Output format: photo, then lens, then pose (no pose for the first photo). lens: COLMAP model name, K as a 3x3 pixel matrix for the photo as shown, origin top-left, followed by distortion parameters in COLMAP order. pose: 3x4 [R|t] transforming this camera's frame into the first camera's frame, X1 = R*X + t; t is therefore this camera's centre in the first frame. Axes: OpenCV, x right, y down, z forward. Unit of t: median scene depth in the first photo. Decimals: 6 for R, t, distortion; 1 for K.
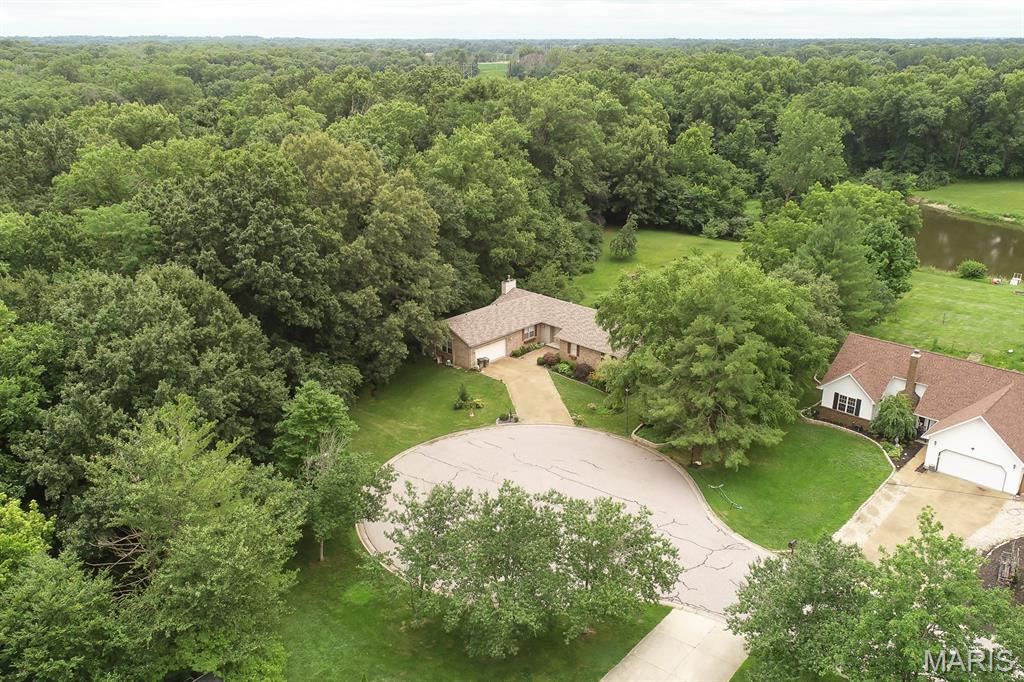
lens RADIAL K [[688.4, 0, 512.0], [0, 688.4, 341.0], [0, 0, 1]] dist [-0.005964, -0.006076]
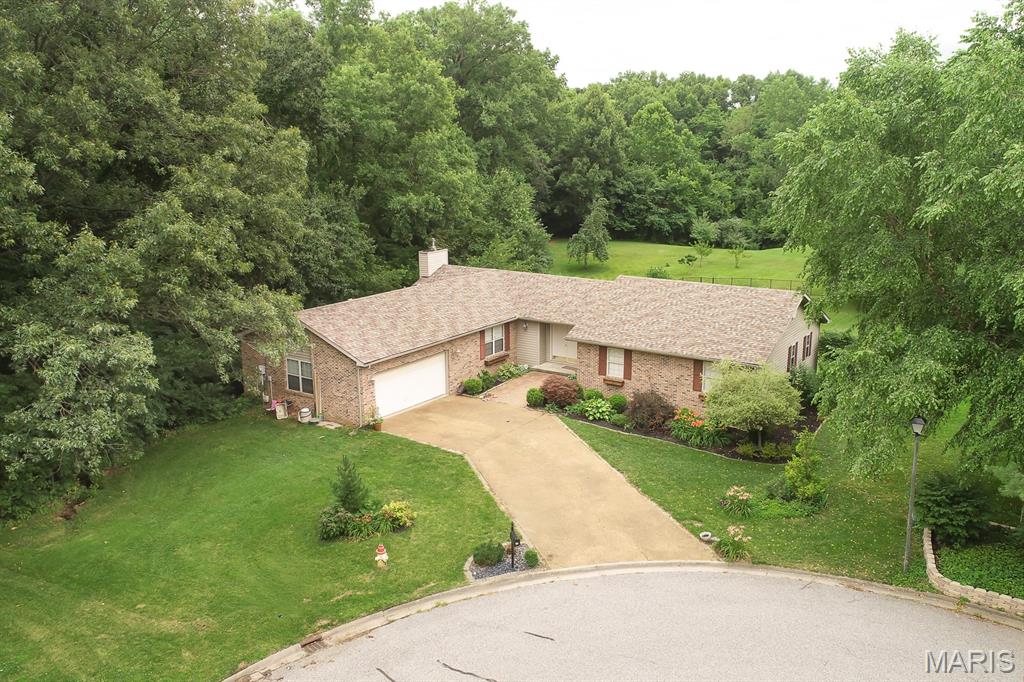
lens RADIAL K [[749.5, 0, 512.0], [0, 749.5, 341.0], [0, 0, 1]] dist [-0.009224, -0.004219]
pose [[0.986066, -0.046865, 0.159616, -0.041023], [0.066814, 0.990279, -0.122000, 0.047688], [-0.152347, 0.130965, 0.979612, 0.541996]]
